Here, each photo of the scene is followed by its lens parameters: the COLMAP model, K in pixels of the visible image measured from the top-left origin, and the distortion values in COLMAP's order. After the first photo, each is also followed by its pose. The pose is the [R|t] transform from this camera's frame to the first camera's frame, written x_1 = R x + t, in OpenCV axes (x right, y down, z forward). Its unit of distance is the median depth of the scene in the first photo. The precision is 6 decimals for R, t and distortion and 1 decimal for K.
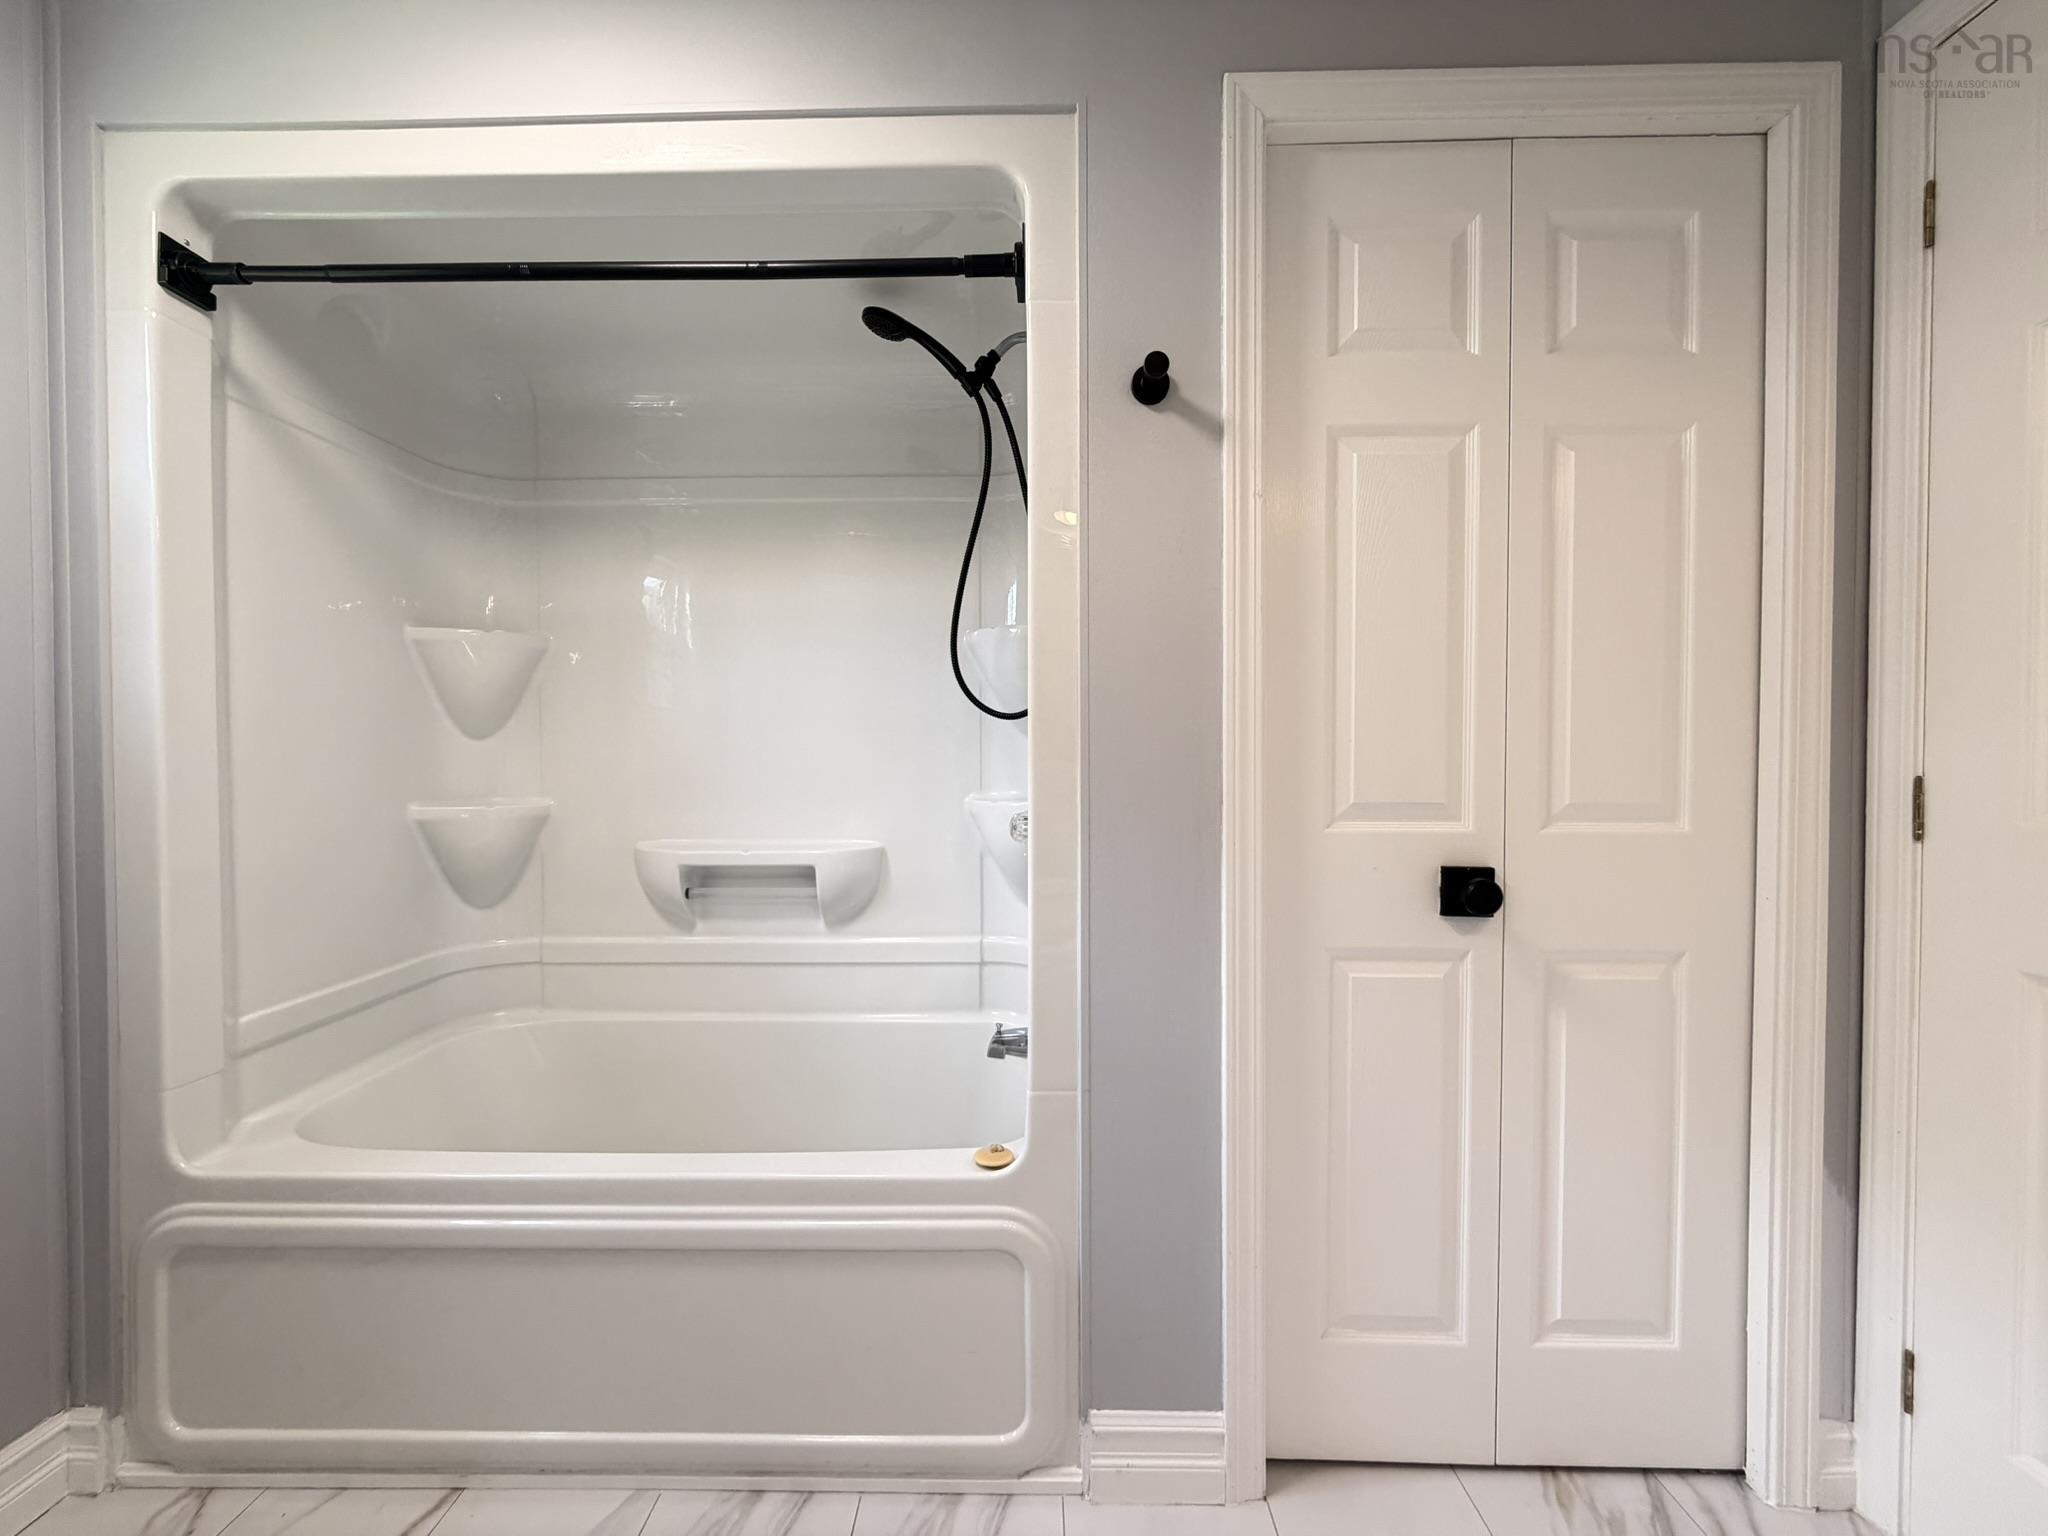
lens RADIAL K [[819.1, 0, 1026.1], [0, 819.1, 766.1], [0, 0, 1]] dist [-0.000476, 0.000332]
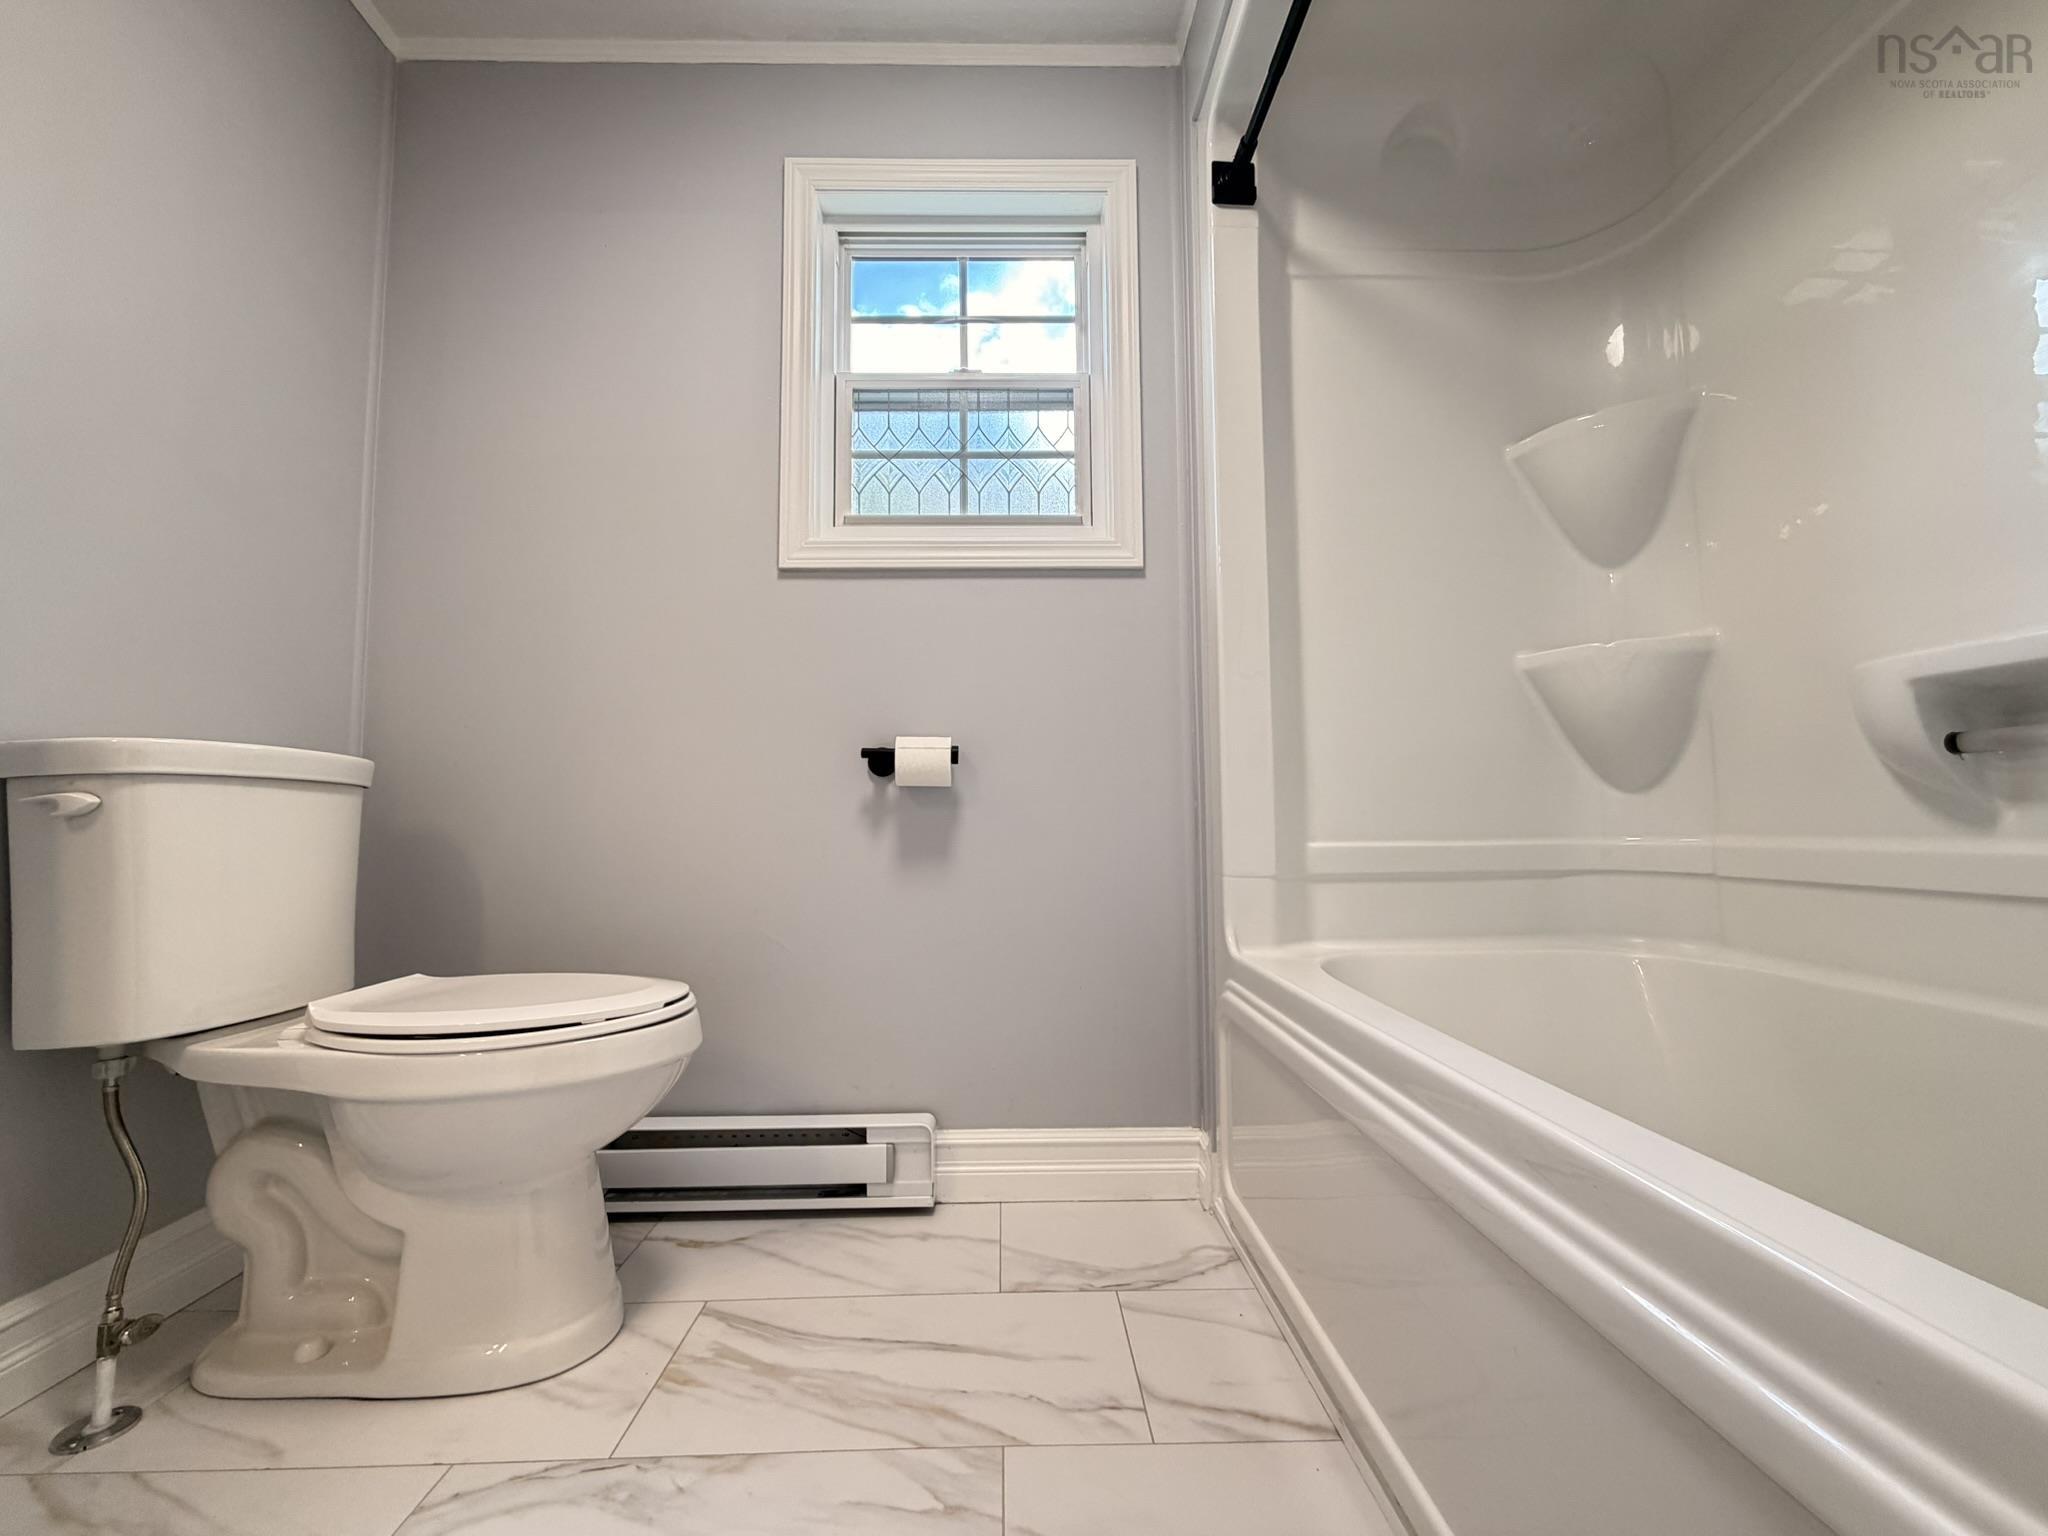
lens RADIAL K [[819.1, 0, 1013.7], [0, 819.1, 767.2], [0, 0, 1]] dist [-0.000476, 0.000332]
pose [[0.028650, -0.066596, -0.997369, 0.080478], [-0.007602, 0.997735, -0.066839, 0.302423], [0.999561, 0.009496, 0.028079, 0.626545]]
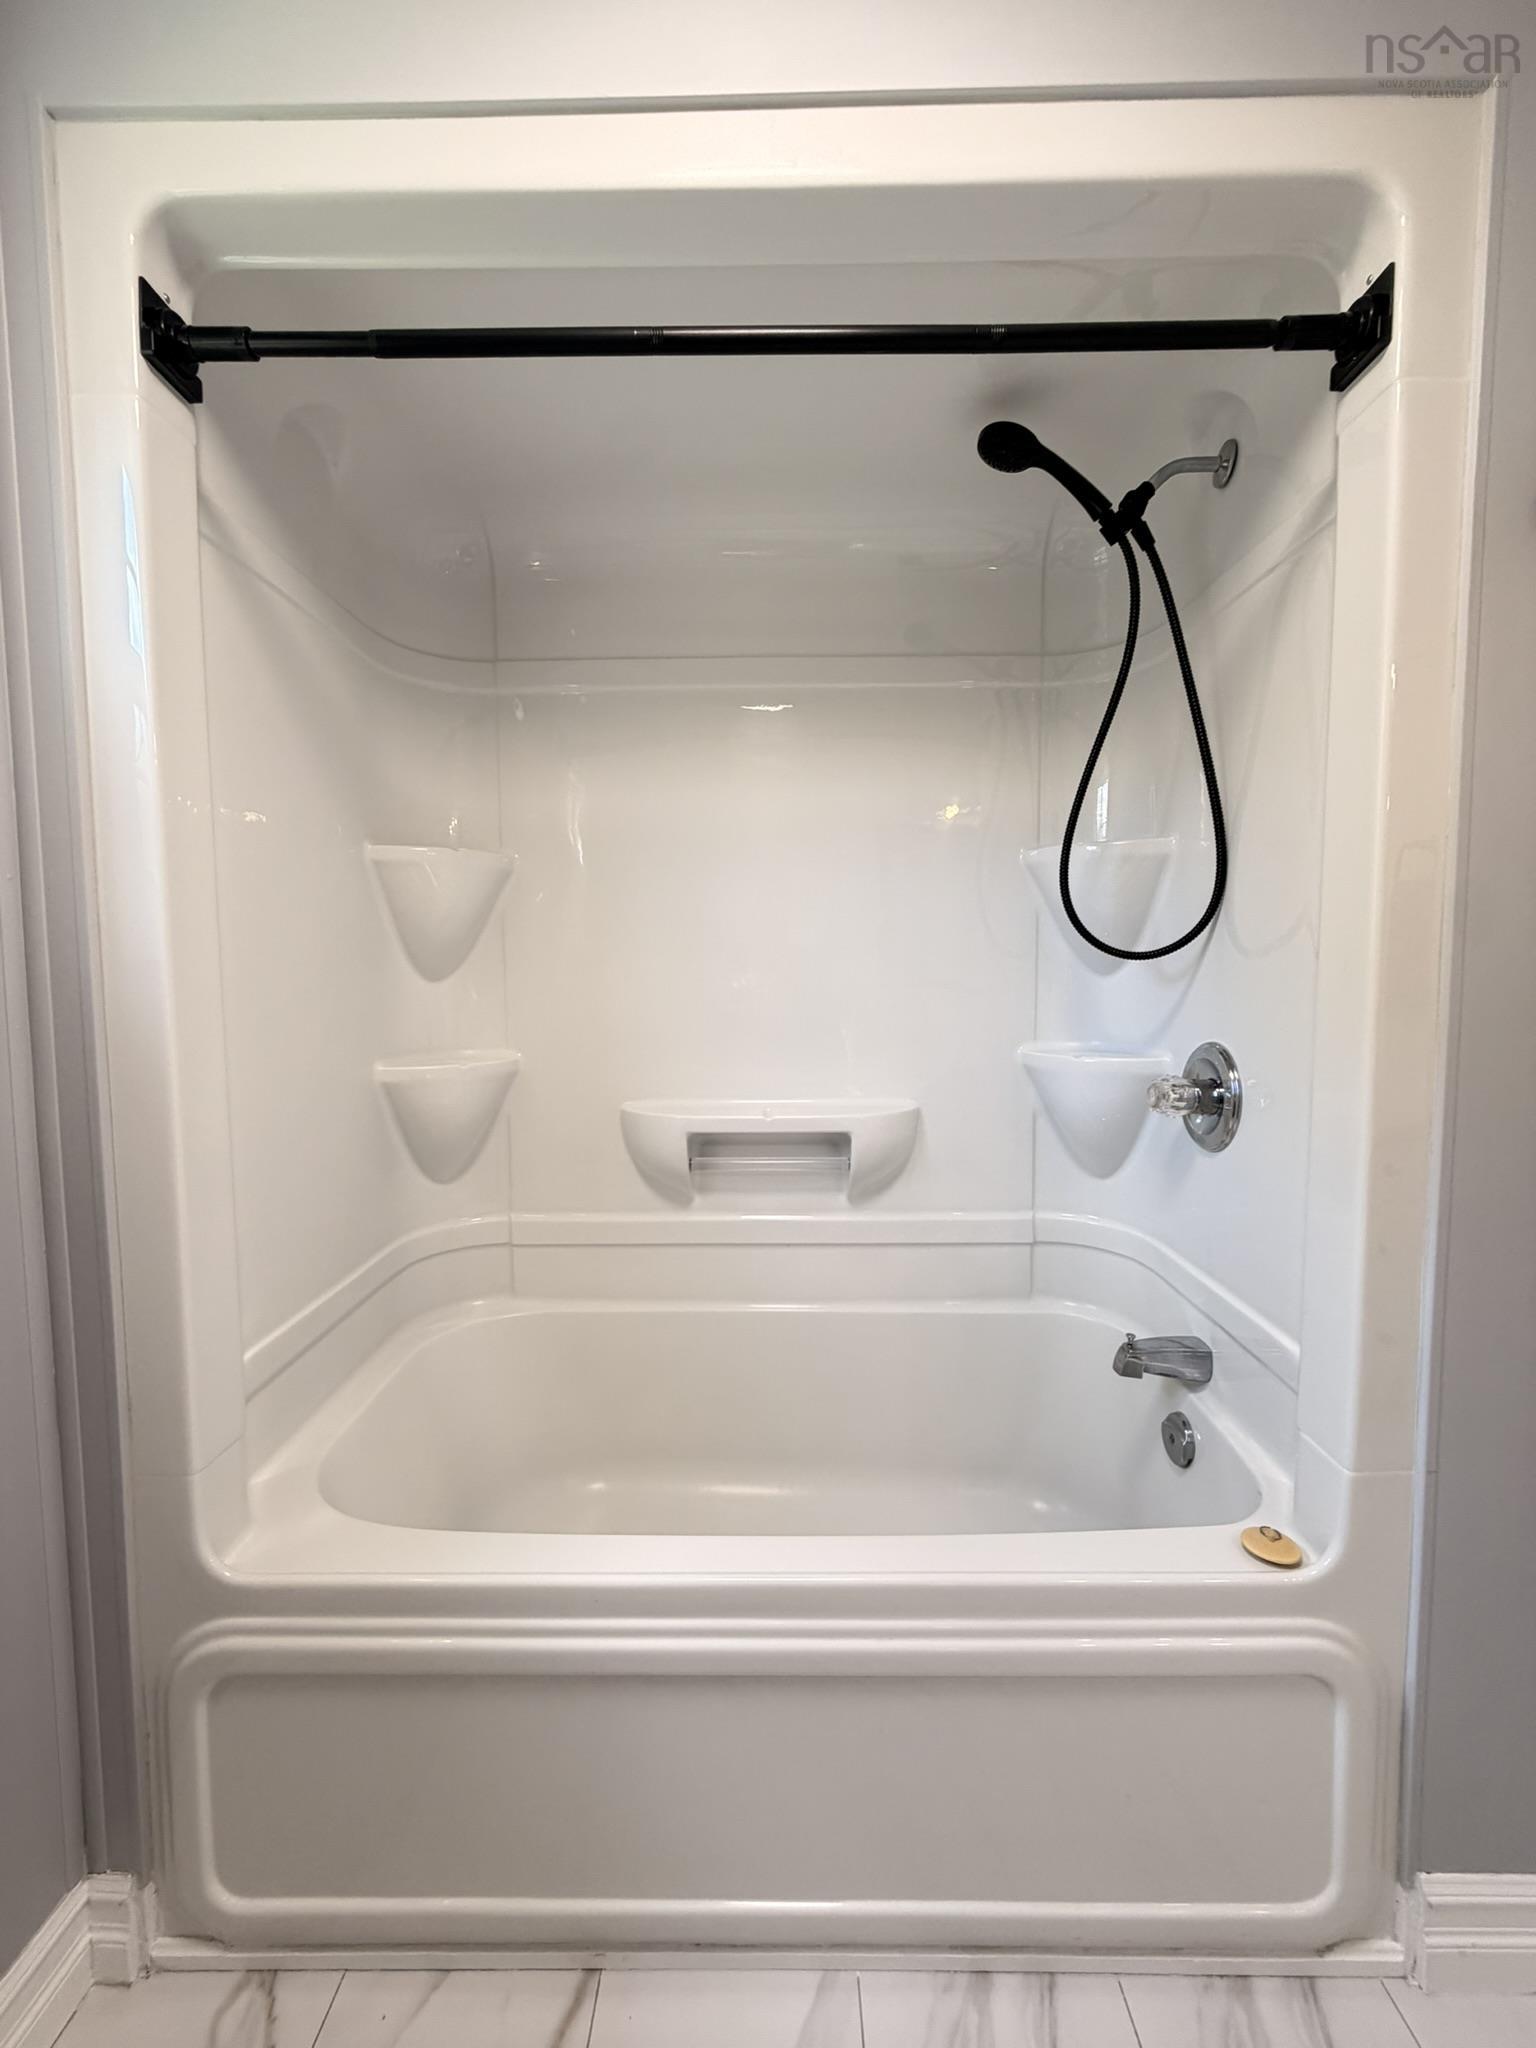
lens RADIAL K [[819.1, 0, 773.5], [0, 819.1, 1017.0], [0, 0, 1]] dist [-0.000476, 0.000332]
pose [[0.999988, -0.003031, 0.003913, -0.484150], [0.002821, 0.998617, 0.052500, -0.056360], [-0.004066, -0.052488, 0.998613, 0.250865]]
